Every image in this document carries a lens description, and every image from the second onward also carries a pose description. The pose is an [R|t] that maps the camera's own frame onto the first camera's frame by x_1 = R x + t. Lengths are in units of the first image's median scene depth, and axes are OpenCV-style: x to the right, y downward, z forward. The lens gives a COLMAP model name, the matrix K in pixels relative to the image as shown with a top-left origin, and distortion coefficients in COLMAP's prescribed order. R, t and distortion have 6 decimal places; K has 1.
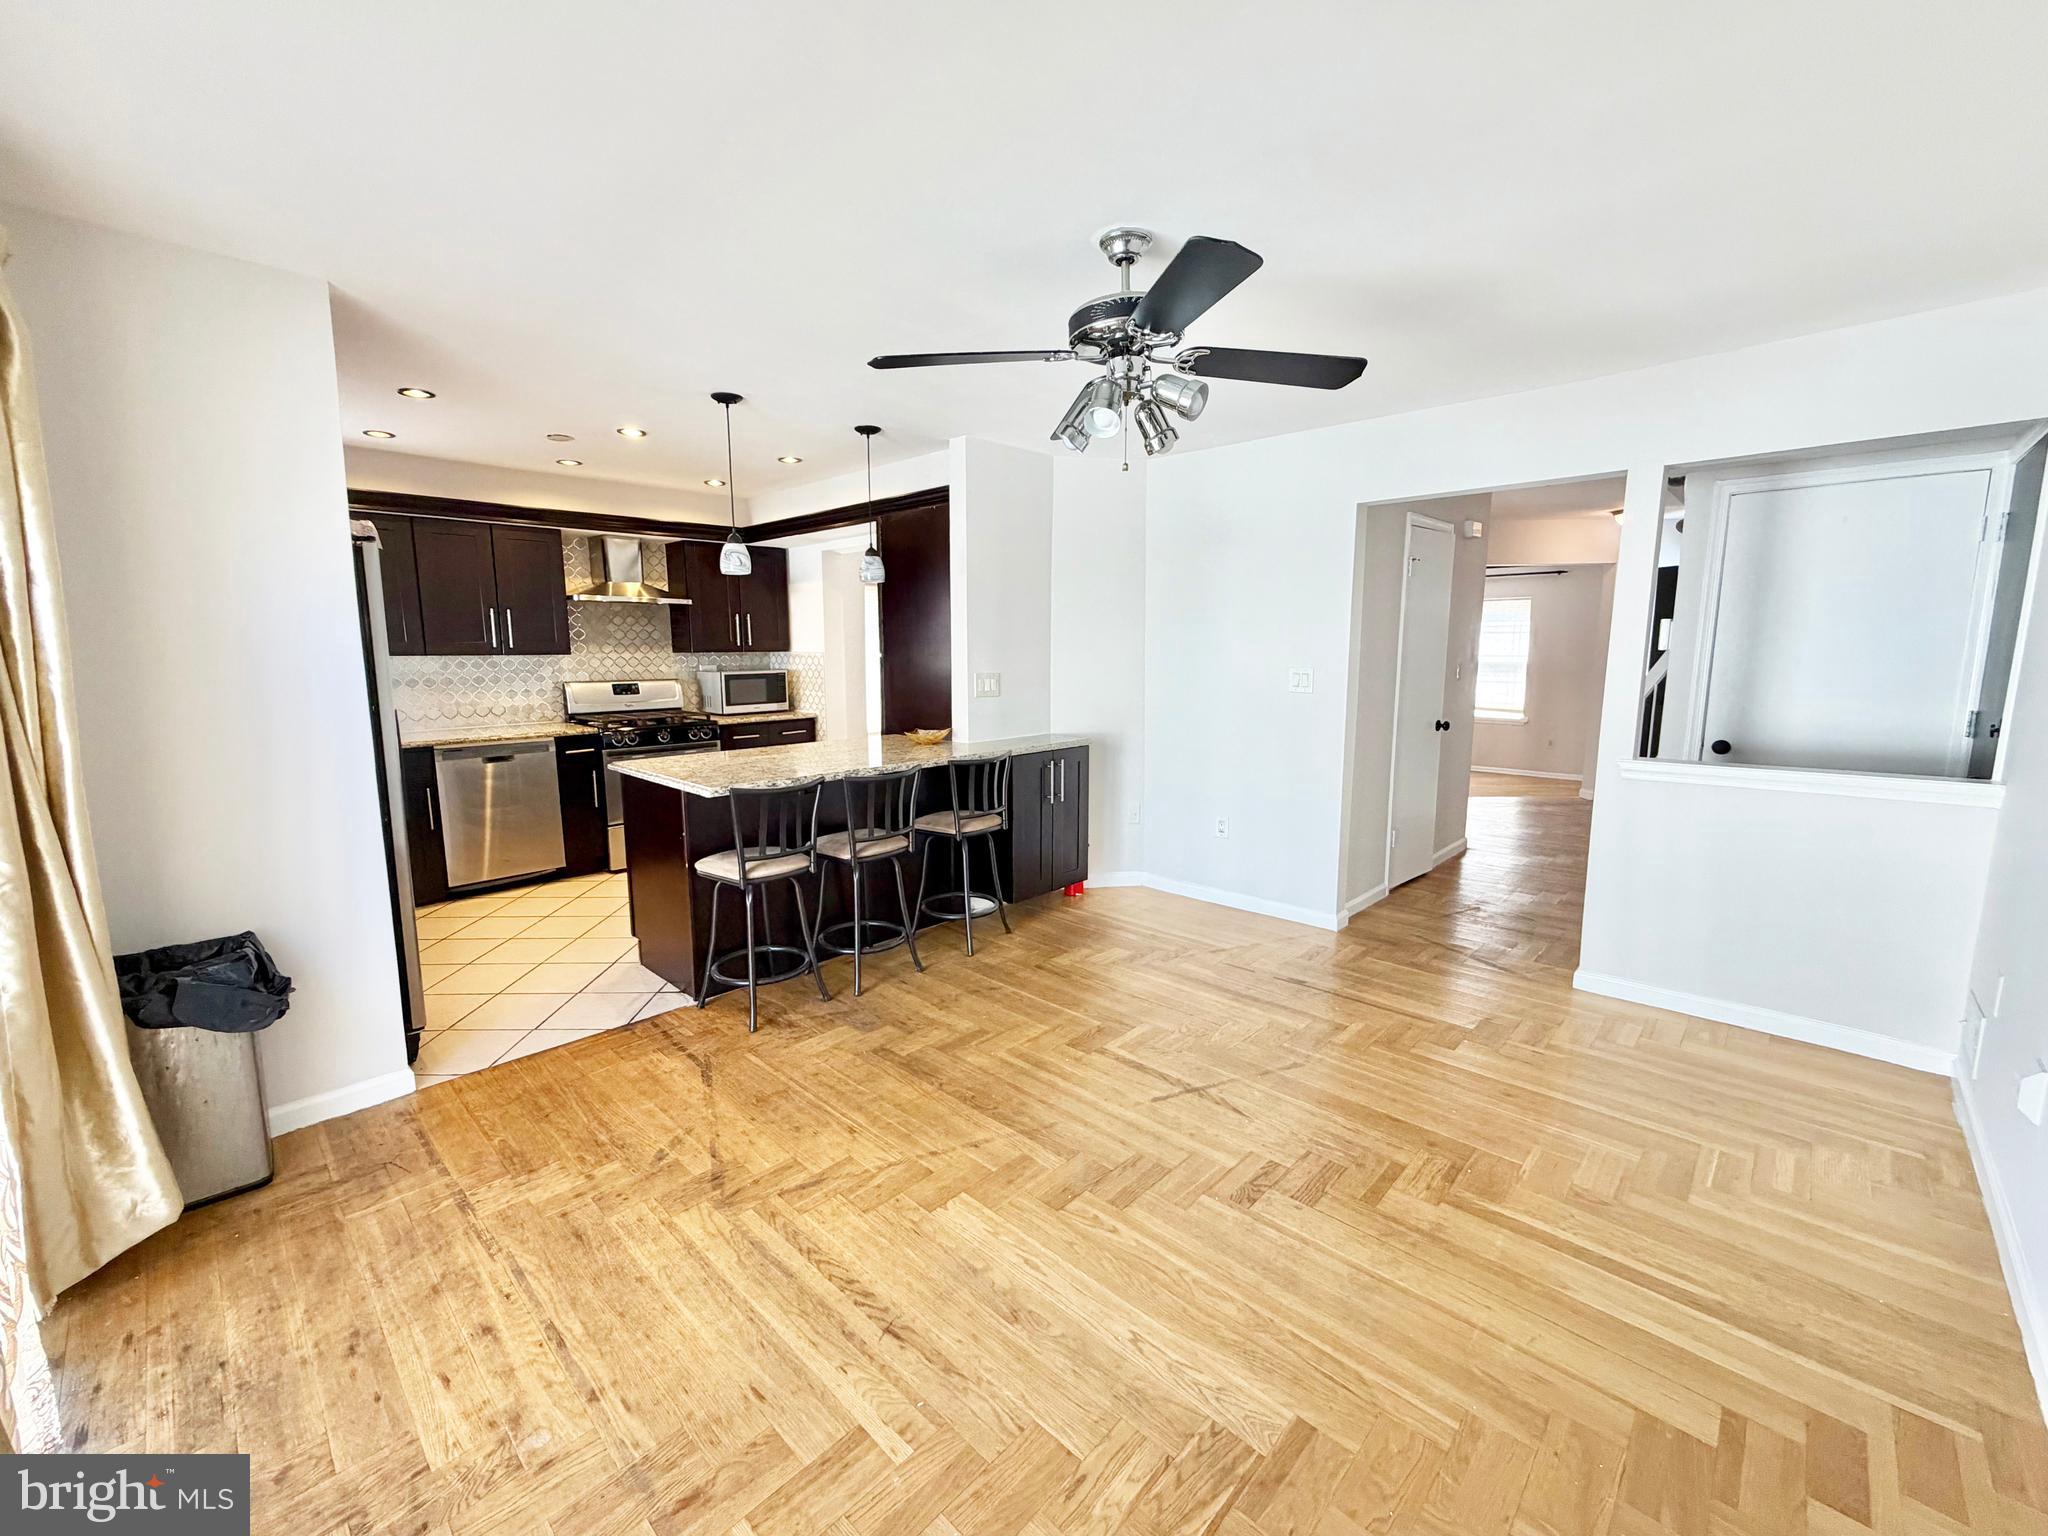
lens RADIAL K [[832.8, 0, 1024.4], [0, 832.8, 764.4], [0, 0, 1]] dist [0.001208, 0.000112]
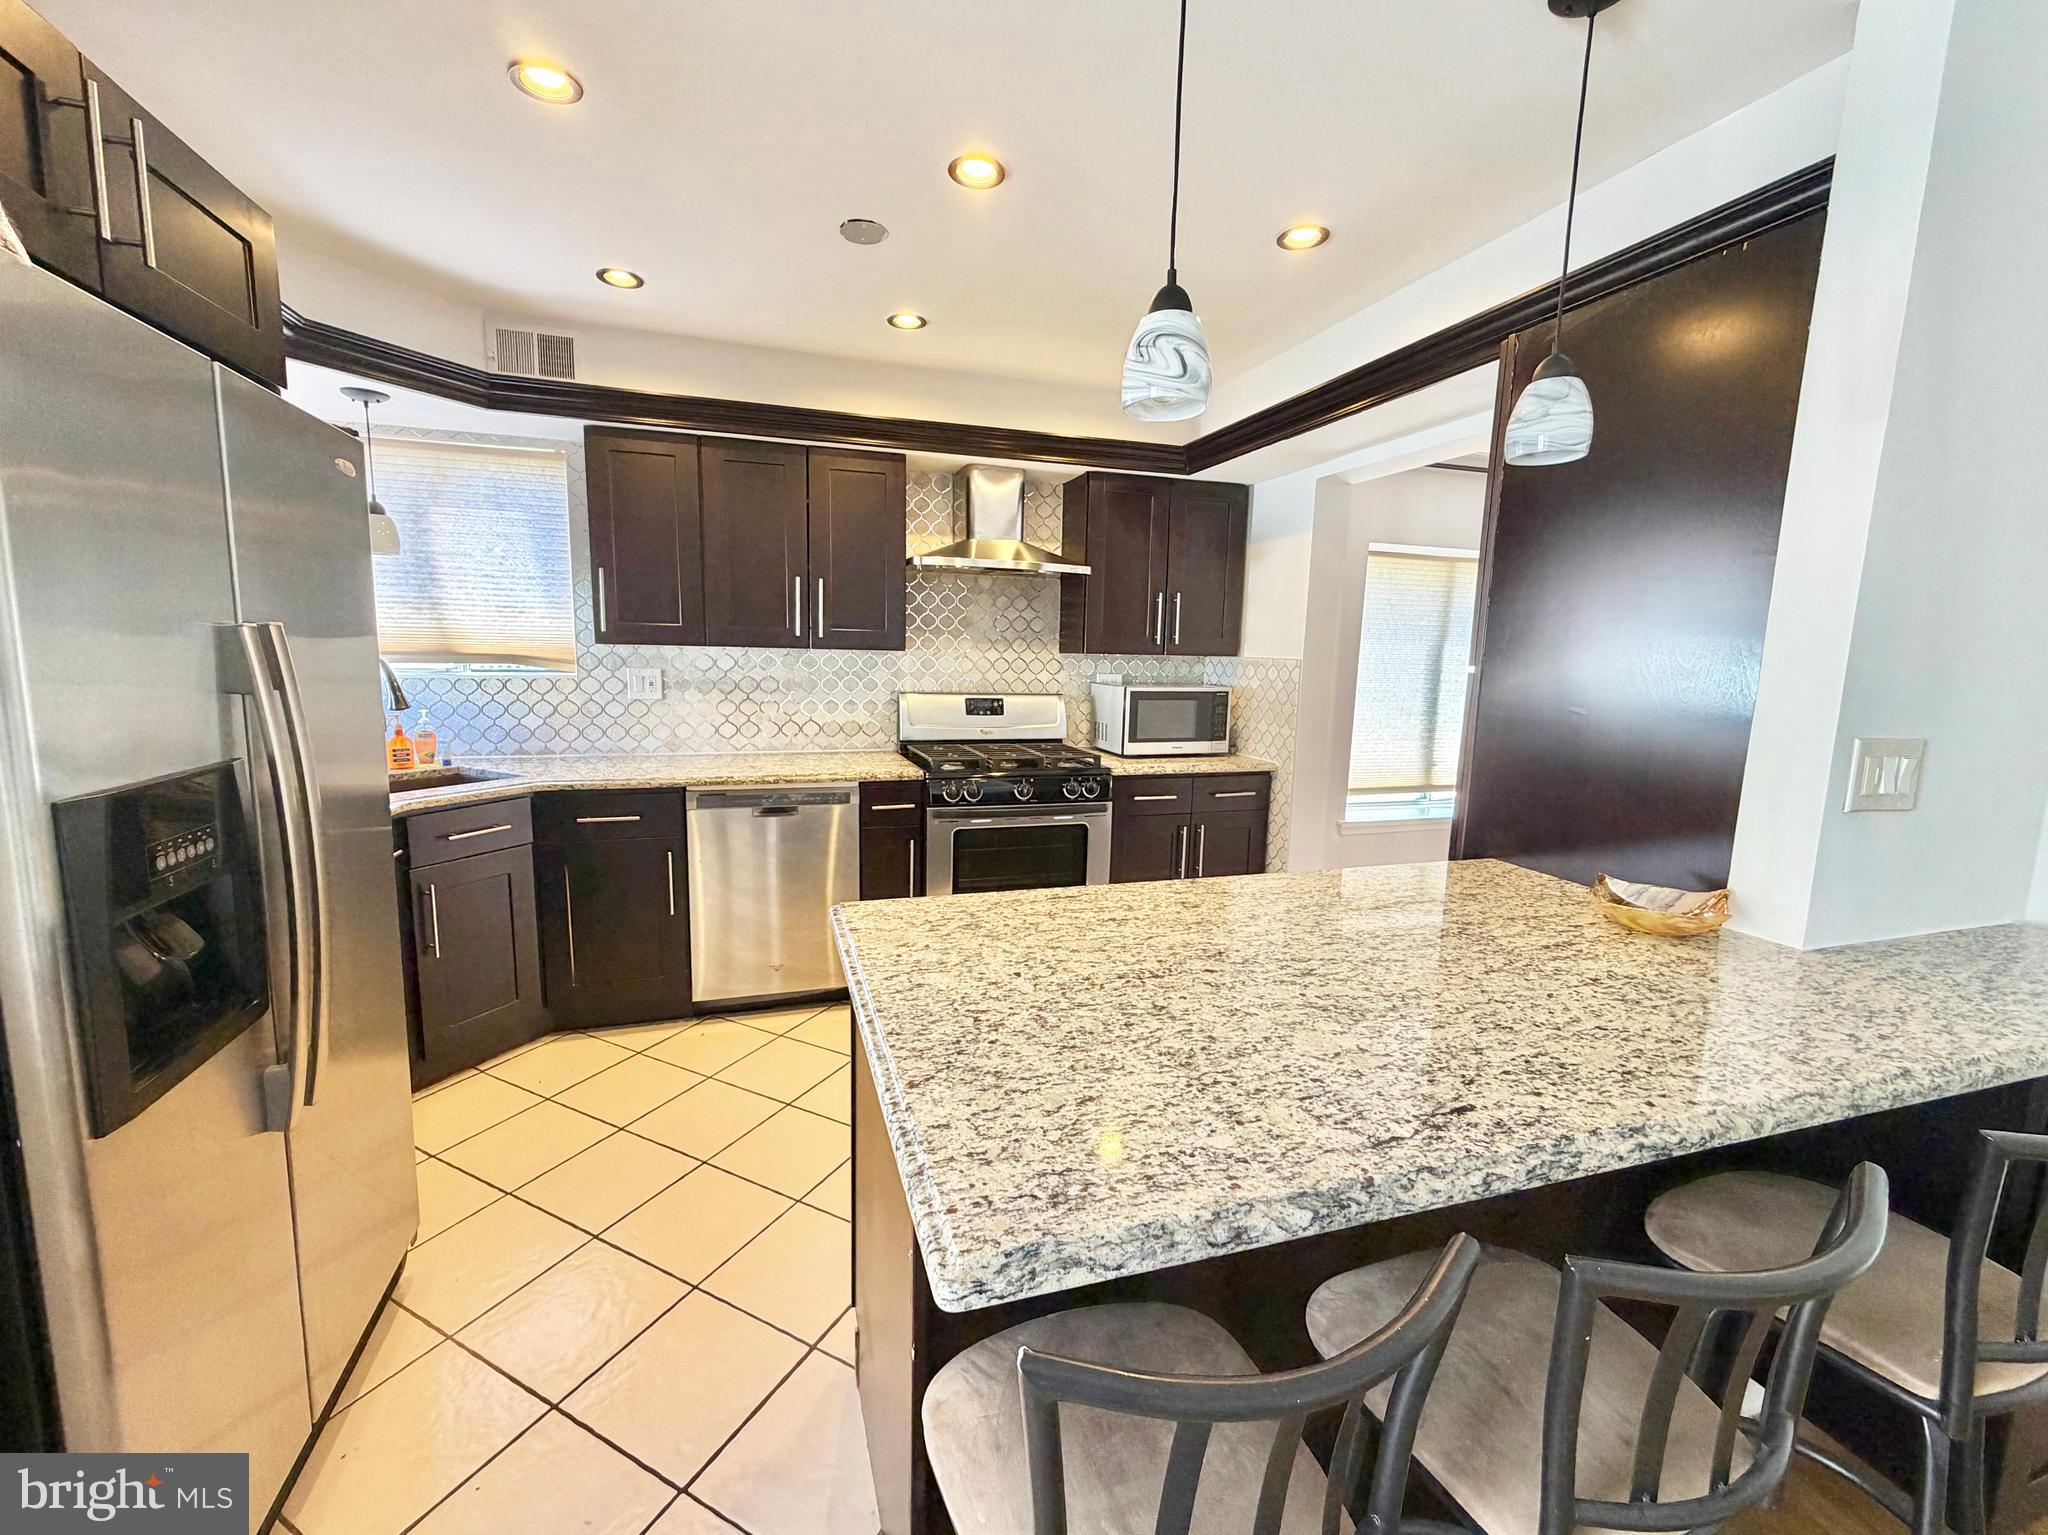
lens RADIAL K [[839.2, 0, 1011.8], [0, 839.2, 765.1], [0, 0, 1]] dist [-0.000087, -0.000115]
pose [[0.876478, 0.089421, -0.473066, -0.203293], [-0.094345, 0.995450, 0.013365, -0.077380], [0.472108, 0.032917, 0.880926, 0.603947]]
